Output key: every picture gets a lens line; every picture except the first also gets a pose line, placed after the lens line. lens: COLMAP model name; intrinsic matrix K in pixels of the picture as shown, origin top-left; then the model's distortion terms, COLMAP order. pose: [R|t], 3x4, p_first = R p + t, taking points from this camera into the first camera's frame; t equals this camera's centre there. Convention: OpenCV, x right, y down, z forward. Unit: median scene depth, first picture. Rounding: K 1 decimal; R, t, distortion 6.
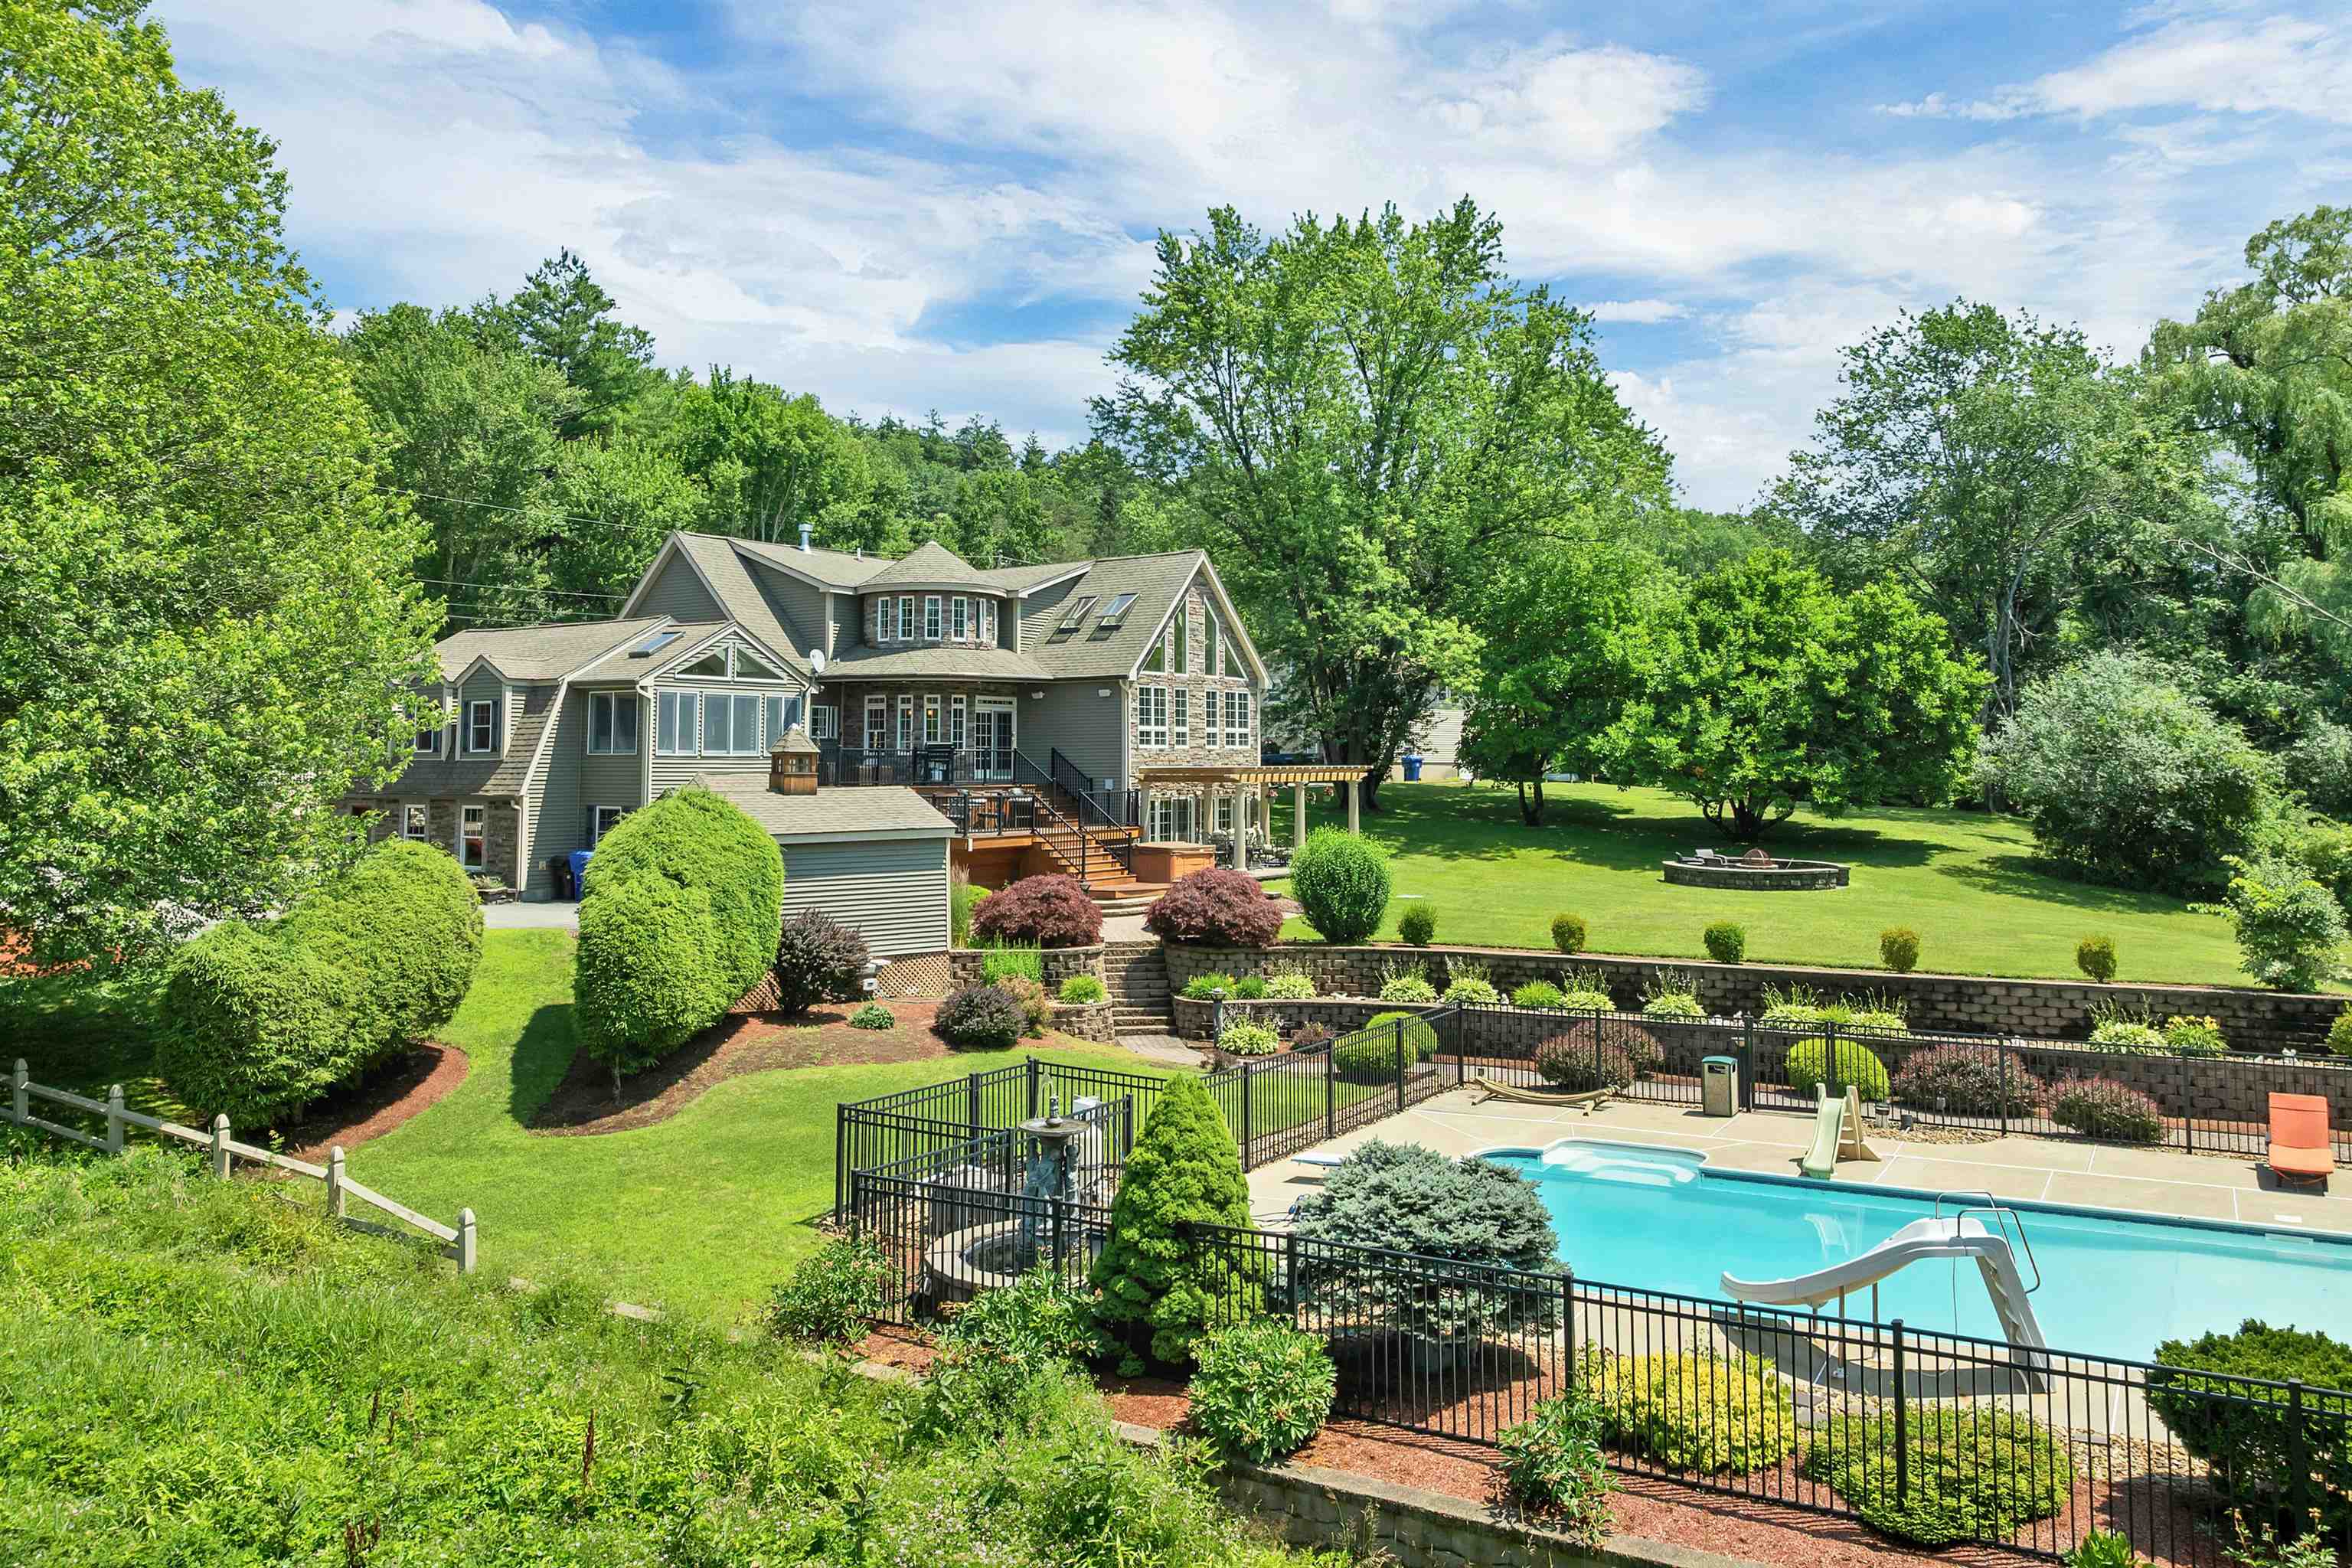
lens RADIAL K [[1738.1, 0, 1209.6], [0, 1738.1, 616.0], [0, 0, 1]] dist [-0.028420, -0.009538]
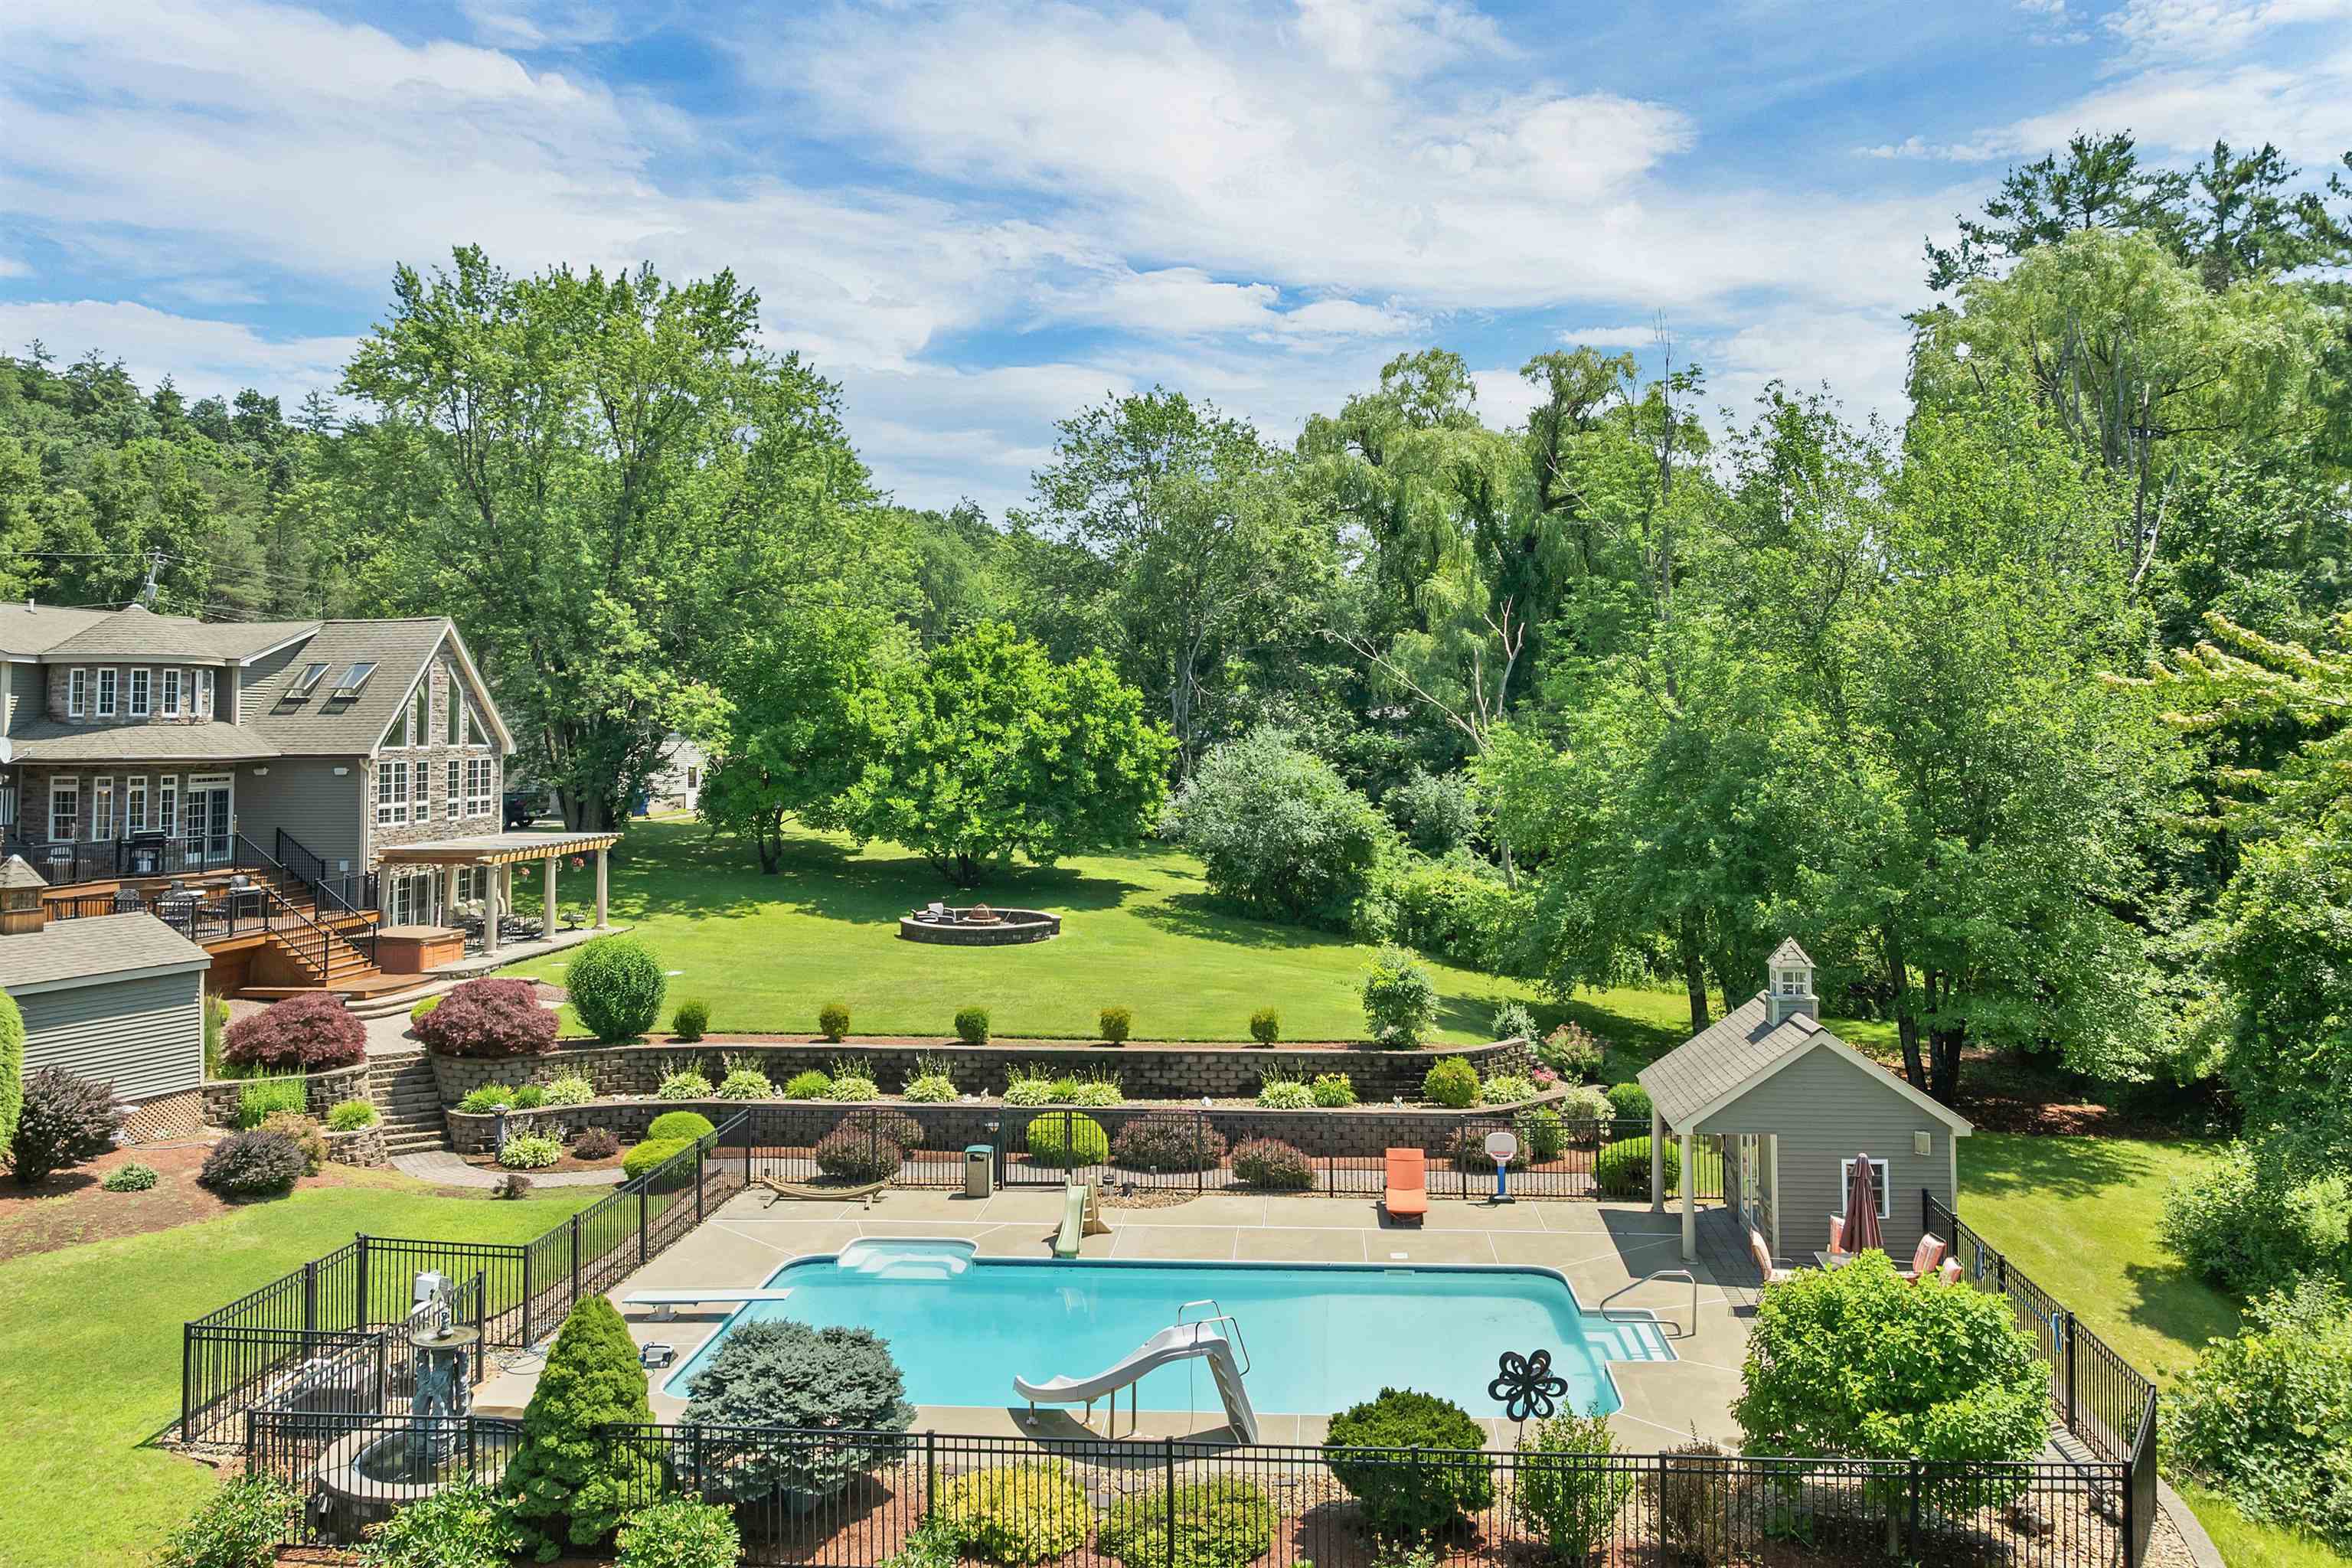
lens RADIAL K [[1741.0, 0, 1208.6], [0, 1741.0, 611.2], [0, 0, 1]] dist [-0.025247, -0.022099]
pose [[0.897011, 0.026134, 0.441234, -0.055051], [-0.034304, 0.999356, 0.010547, -0.072734], [-0.440674, -0.024597, 0.897330, -0.069479]]
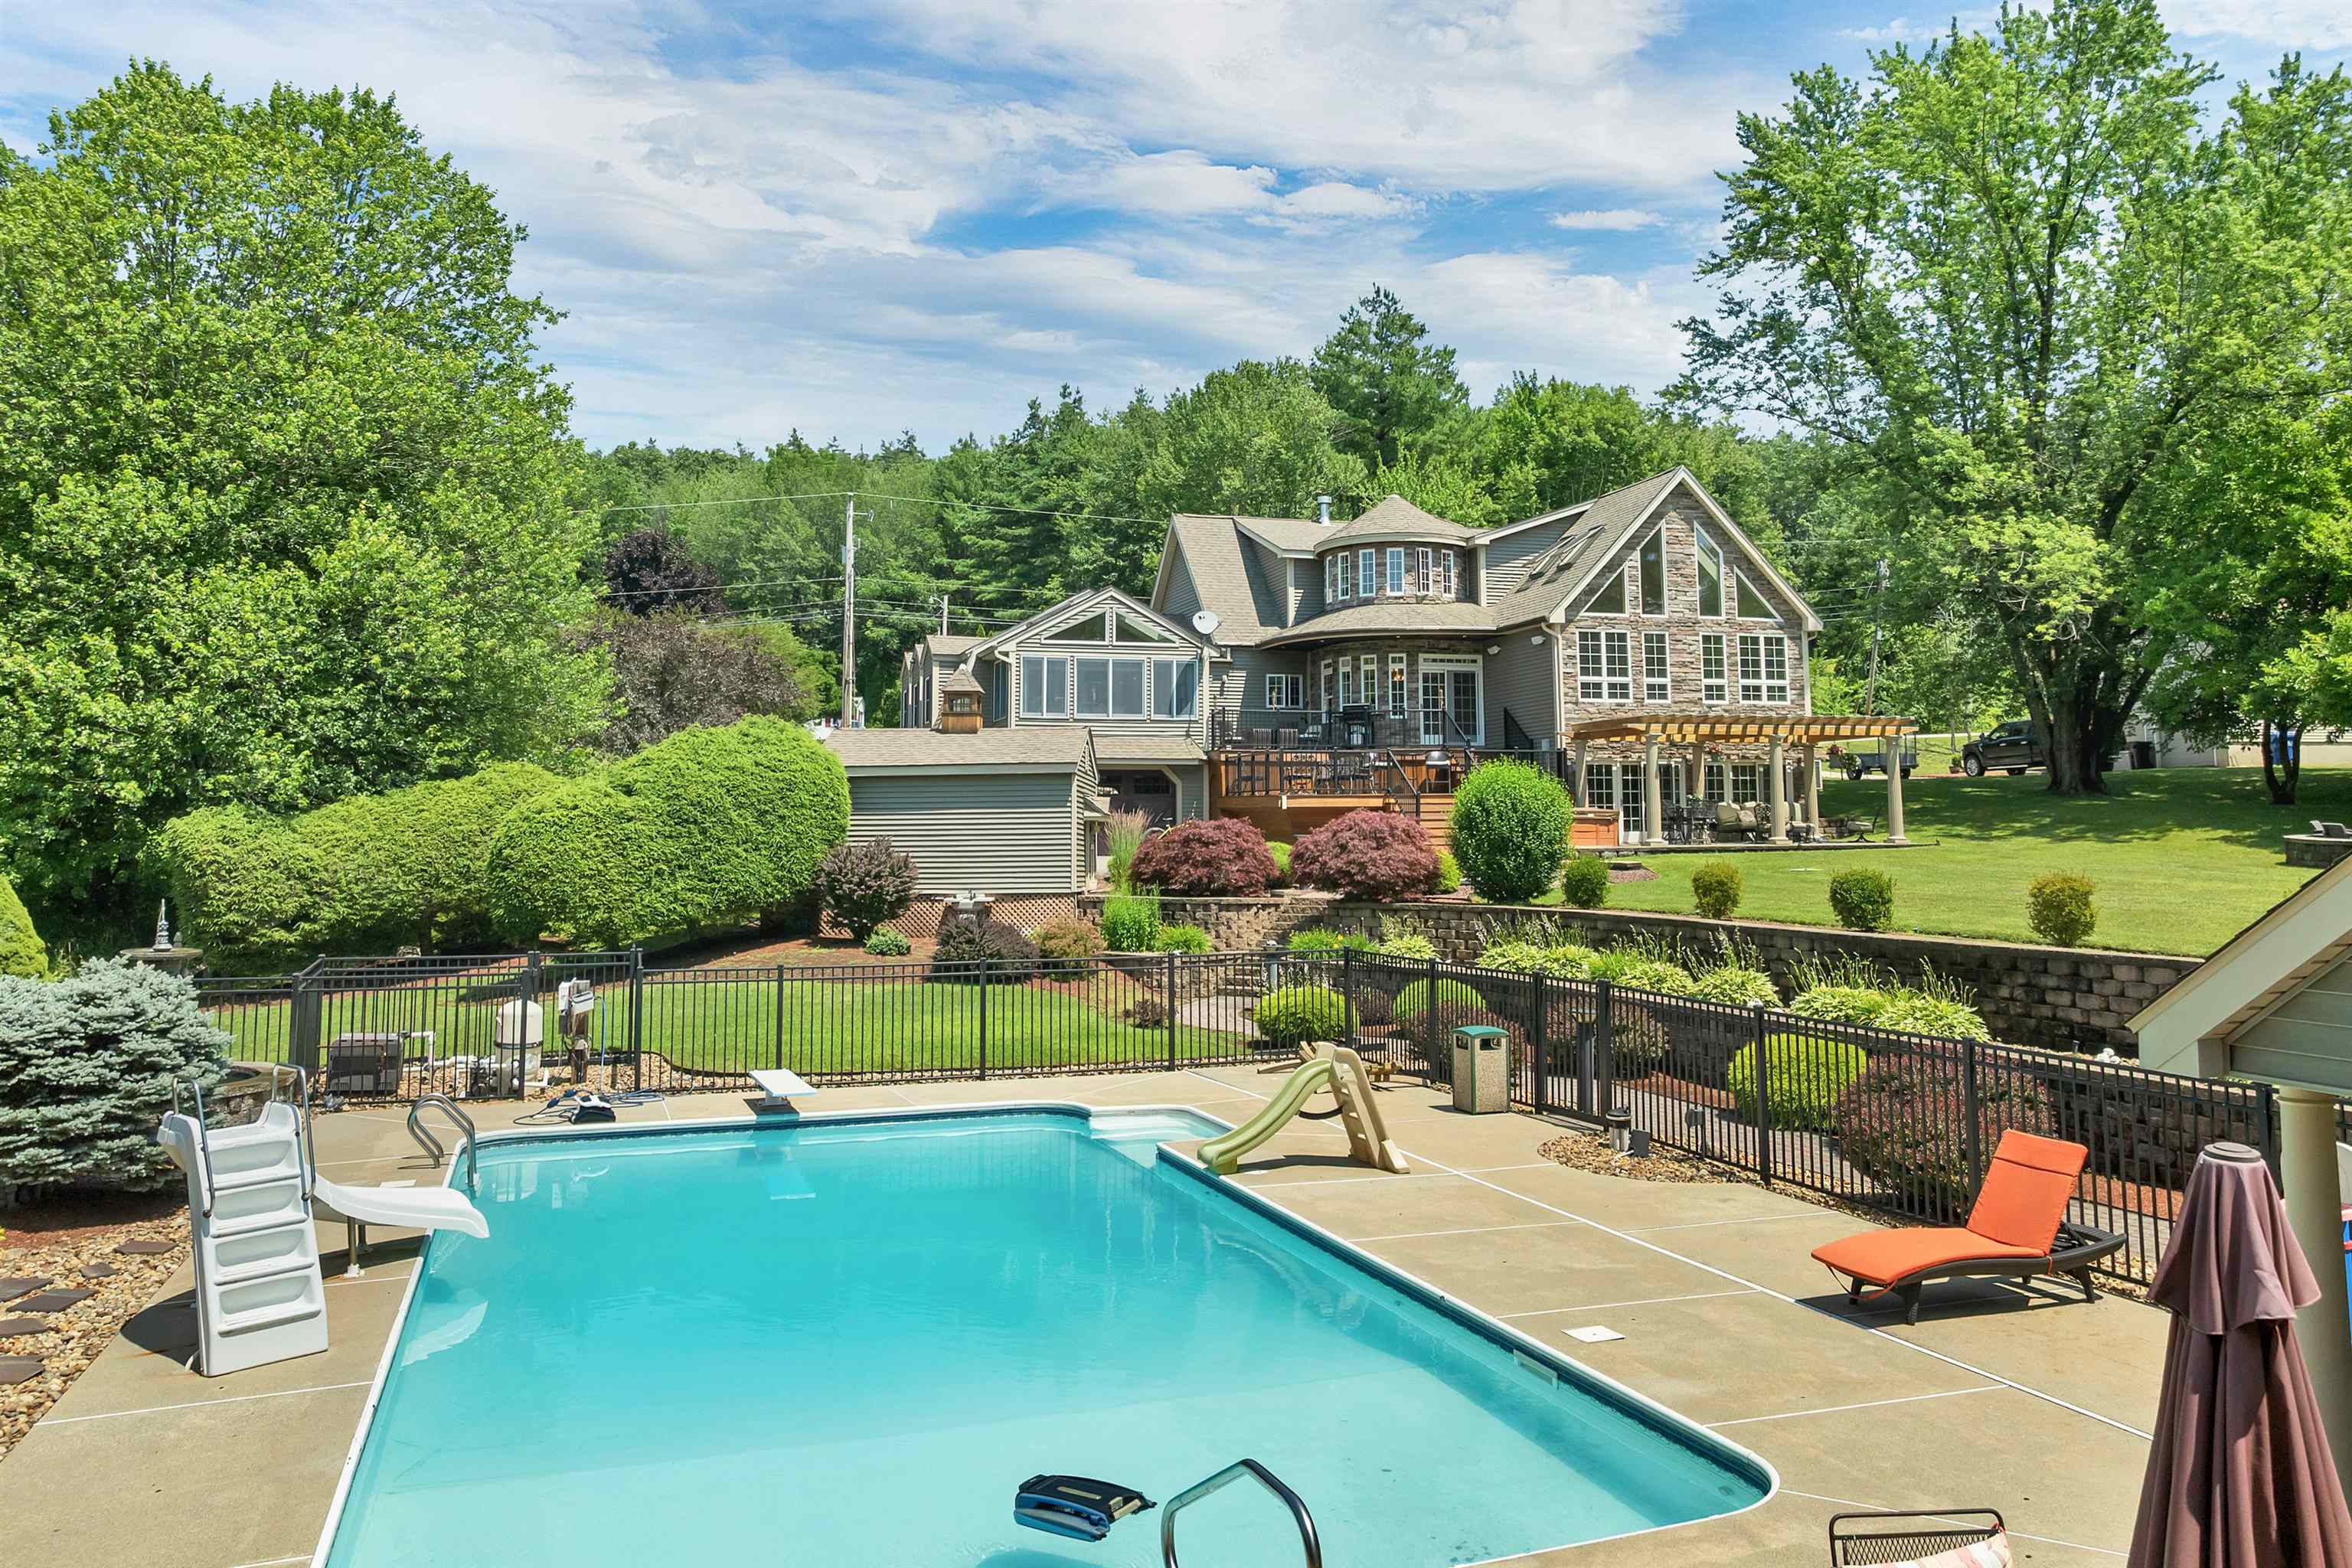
lens RADIAL K [[1738.1, 0, 1209.6], [0, 1738.1, 616.0], [0, 0, 1]] dist [-0.028420, -0.009538]
pose [[0.771921, -0.078267, -0.630882, 0.370972], [0.057988, 0.996924, -0.052725, 0.070106], [0.633068, 0.004116, 0.774085, 0.229745]]
